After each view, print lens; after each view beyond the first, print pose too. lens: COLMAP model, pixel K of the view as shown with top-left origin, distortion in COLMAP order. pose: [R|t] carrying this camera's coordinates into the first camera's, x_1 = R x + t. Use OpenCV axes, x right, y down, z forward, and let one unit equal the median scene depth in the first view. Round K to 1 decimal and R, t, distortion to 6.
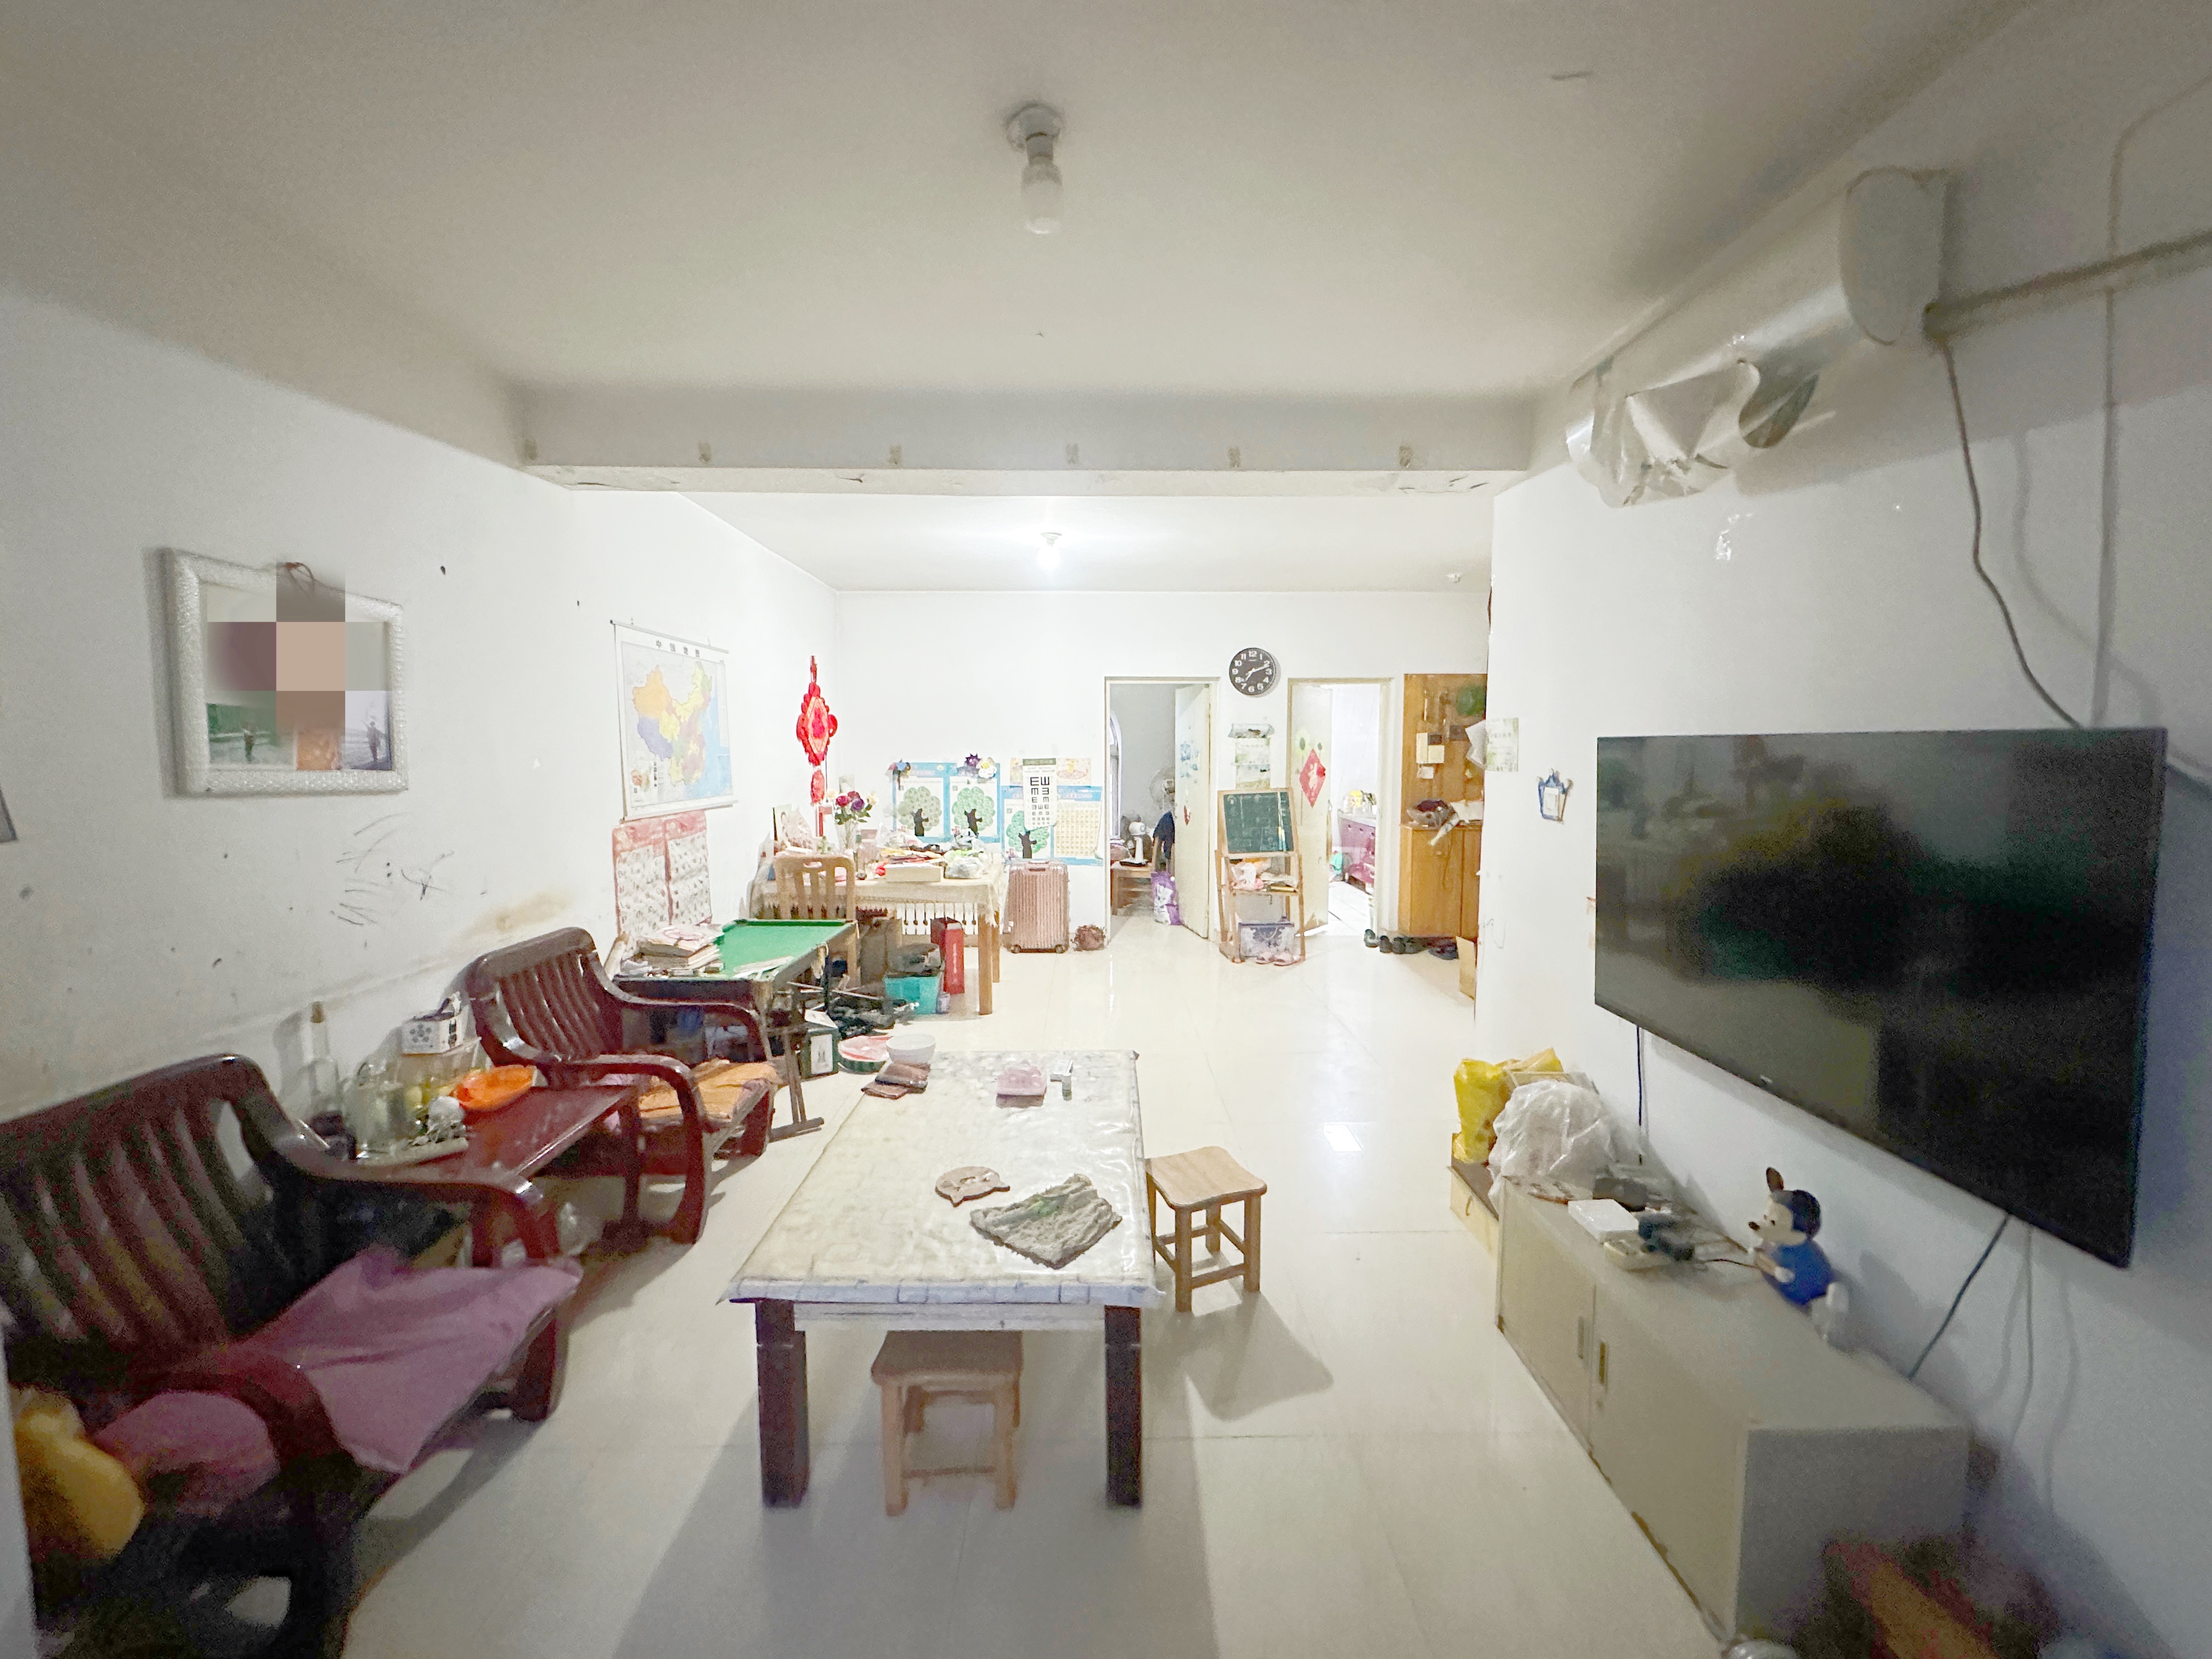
lens RADIAL K [[890.9, 0, 1106.0], [0, 890.9, 829.5], [0, 0, 1]] dist [-0.001310, -0.000103]
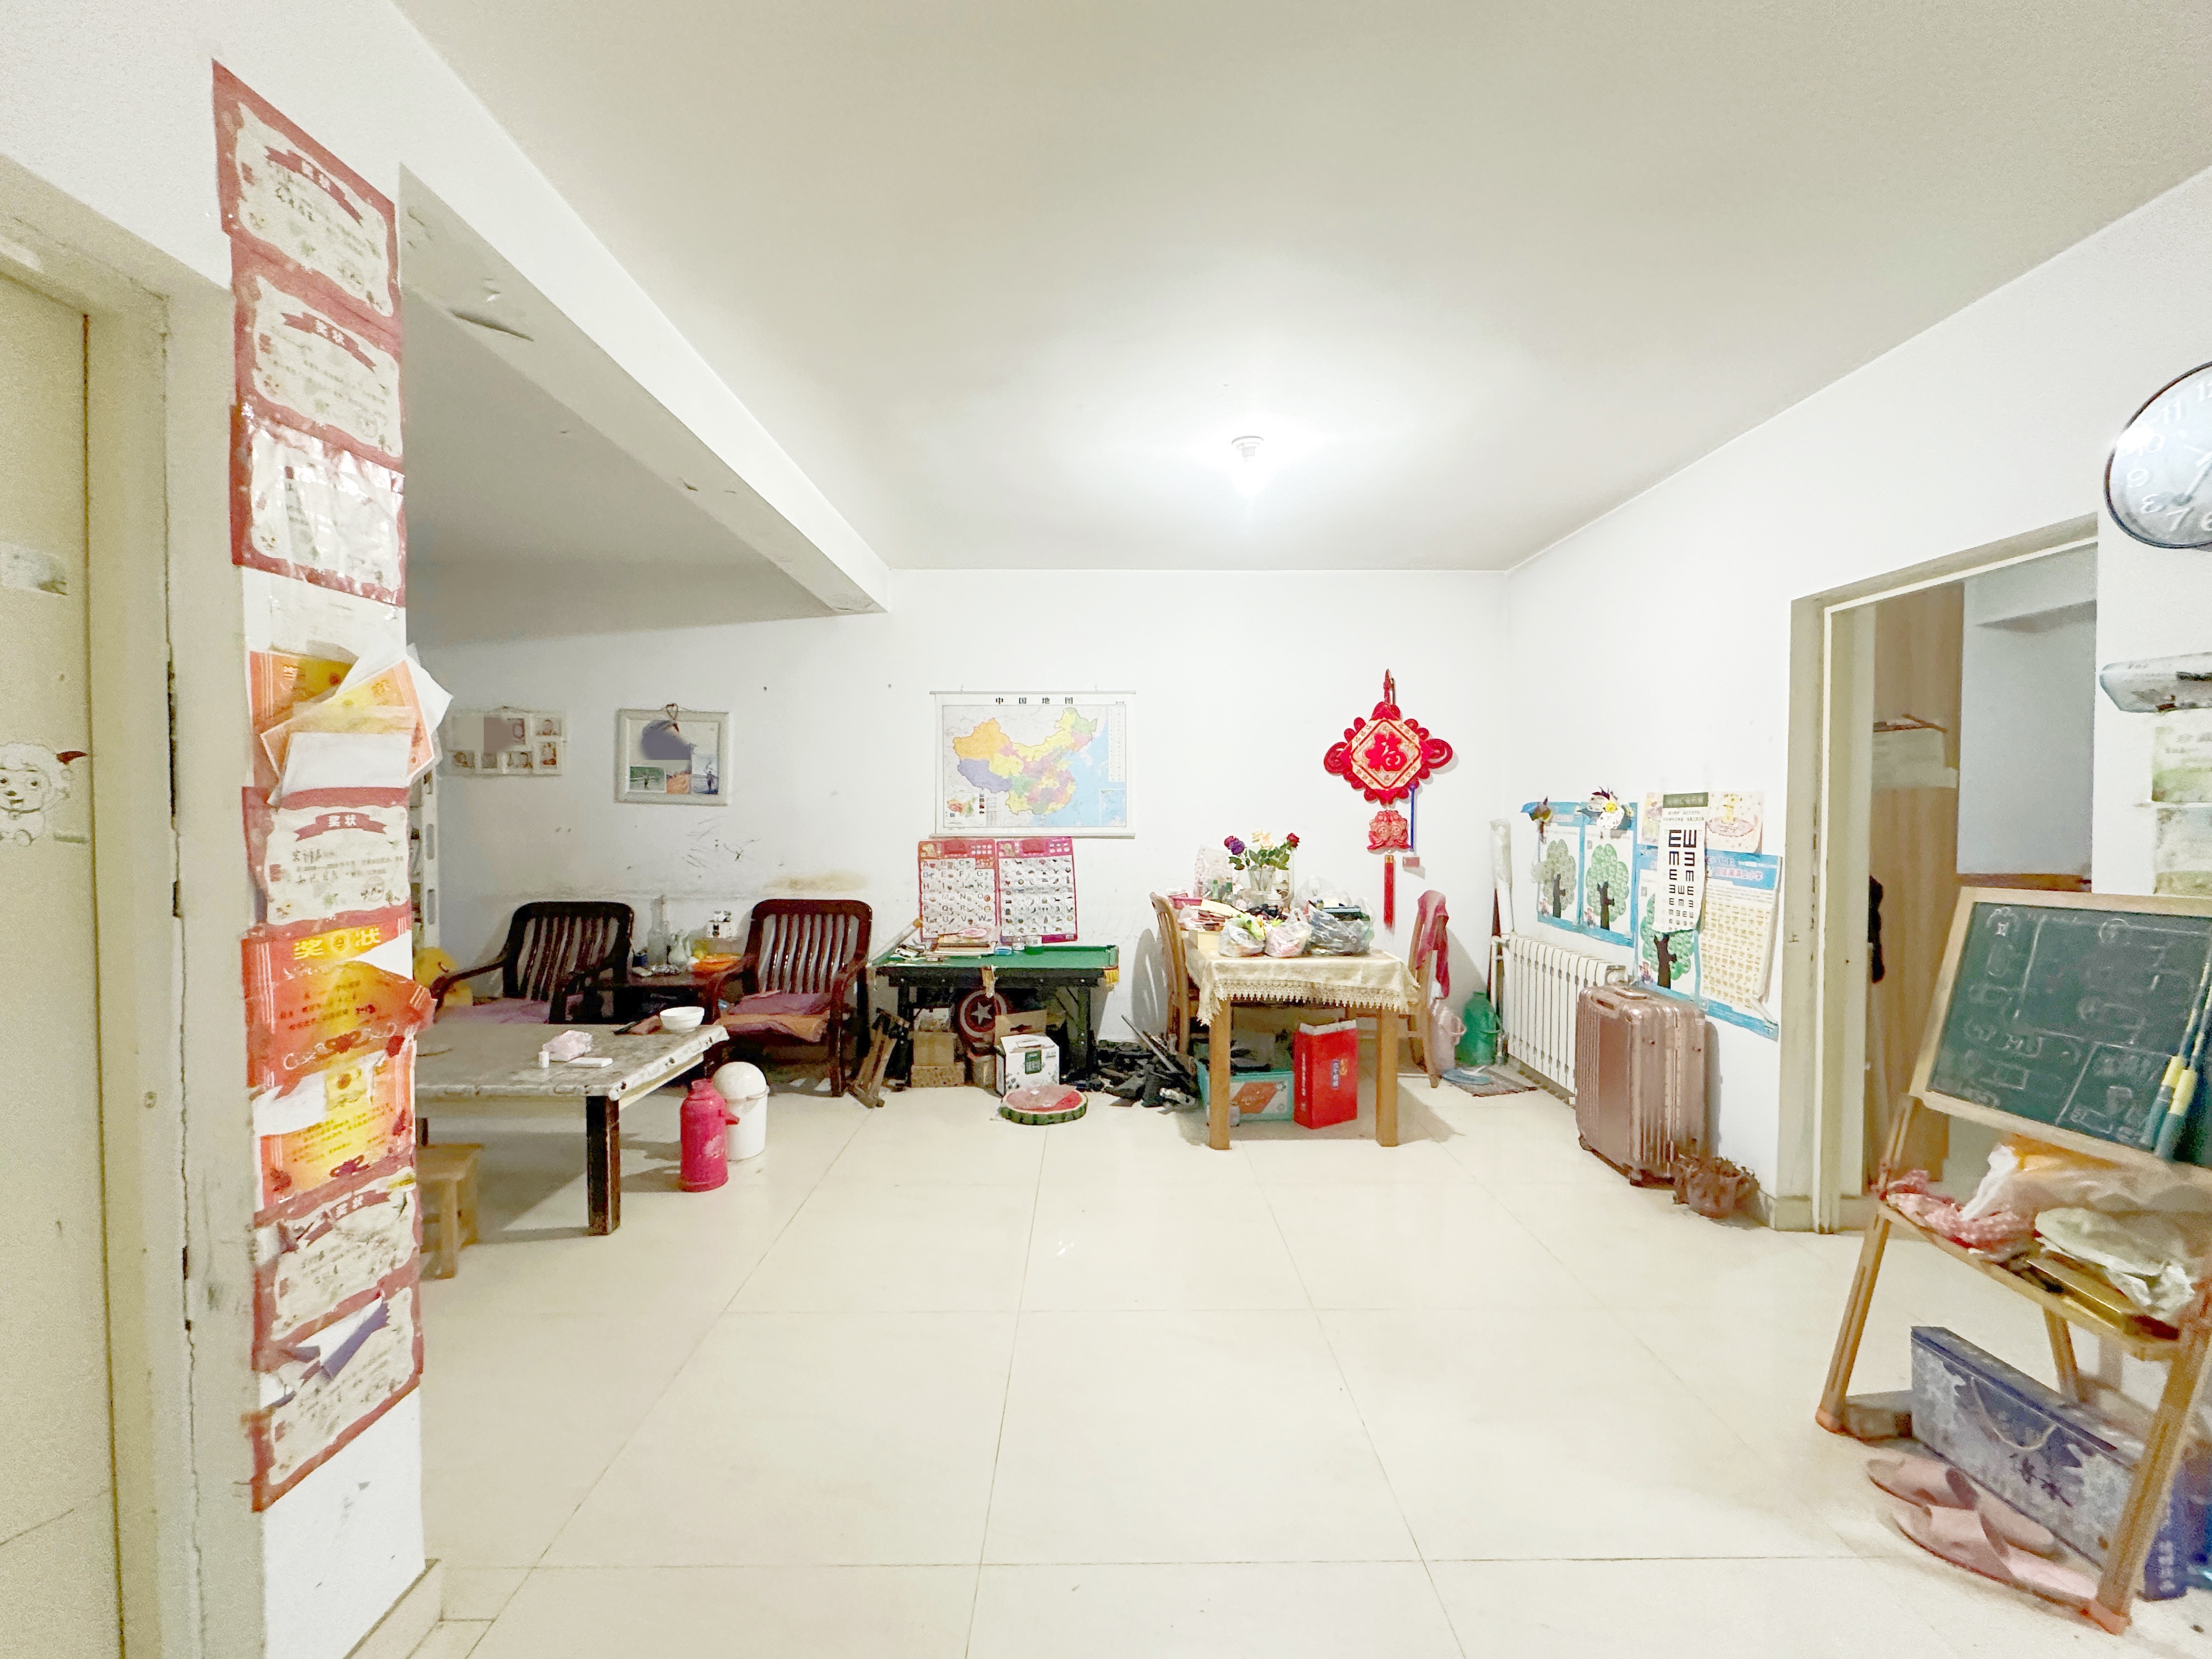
lens RADIAL K [[890.9, 0, 1106.0], [0, 890.9, 829.5], [0, 0, 1]] dist [-0.001310, -0.000103]
pose [[-0.014745, 0.028362, -0.999489, 0.593251], [-0.089761, 0.995524, 0.029574, -0.061505], [0.995854, 0.090151, -0.012133, 0.931423]]
